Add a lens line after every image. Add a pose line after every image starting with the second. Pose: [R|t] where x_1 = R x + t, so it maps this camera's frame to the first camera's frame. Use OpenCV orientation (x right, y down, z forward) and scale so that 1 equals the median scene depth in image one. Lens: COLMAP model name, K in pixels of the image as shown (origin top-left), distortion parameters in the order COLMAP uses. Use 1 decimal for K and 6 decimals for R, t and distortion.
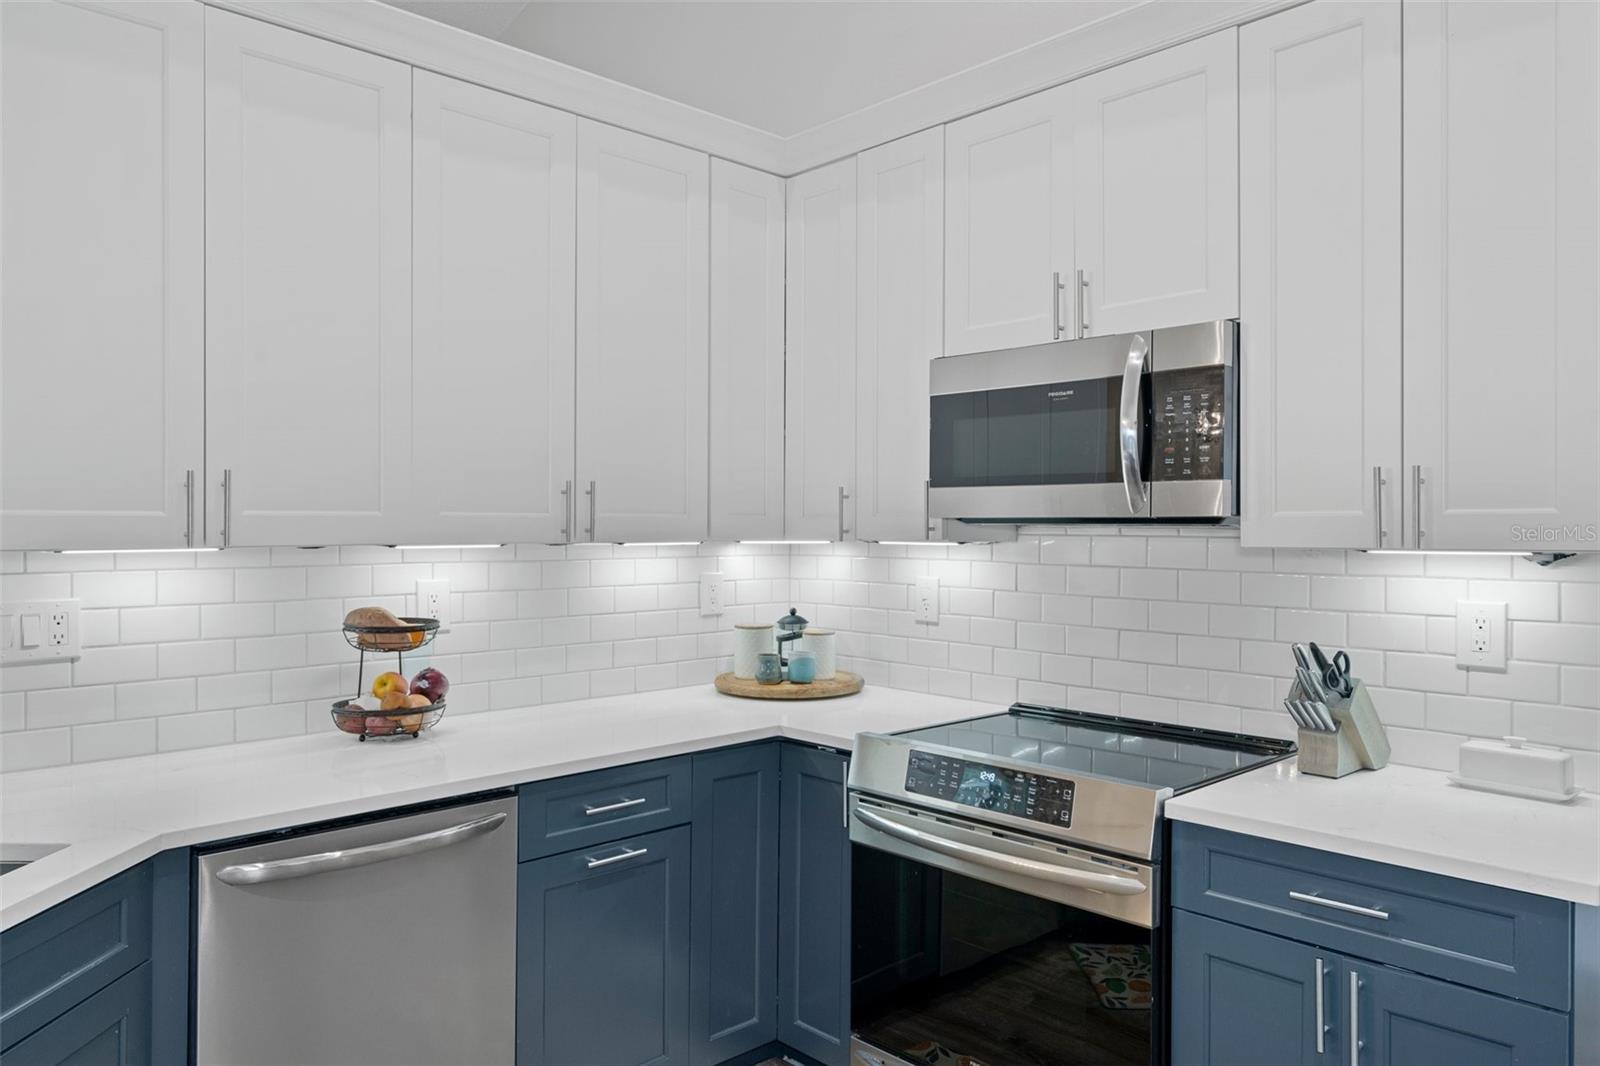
lens RADIAL K [[1101.5, 0, 795.4], [0, 1101.5, 532.9], [0, 0, 1]] dist [0.007127, -0.000583]
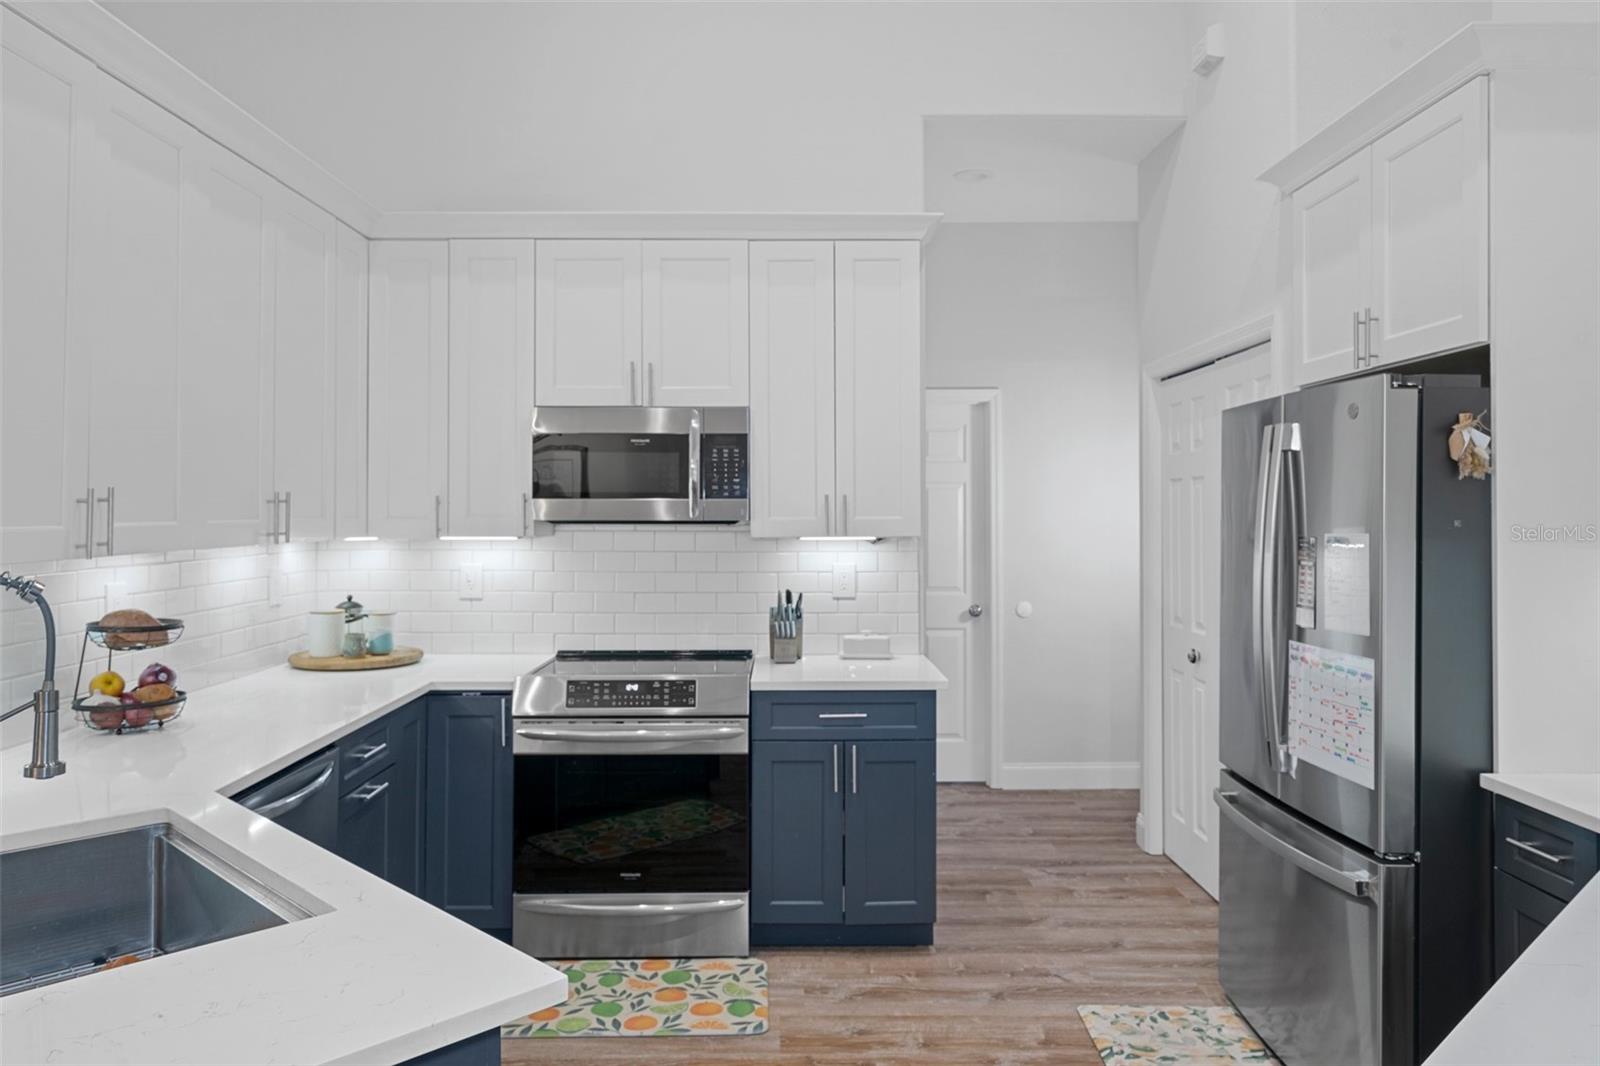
lens RADIAL K [[1101.5, 0, 801.1], [0, 1101.5, 526.3], [0, 0, 1]] dist [0.007127, -0.000583]
pose [[0.678499, -0.012181, 0.734500, -0.790317], [0.005559, 0.999919, 0.011448, -0.023686], [-0.734580, -0.003685, 0.678512, -0.231290]]
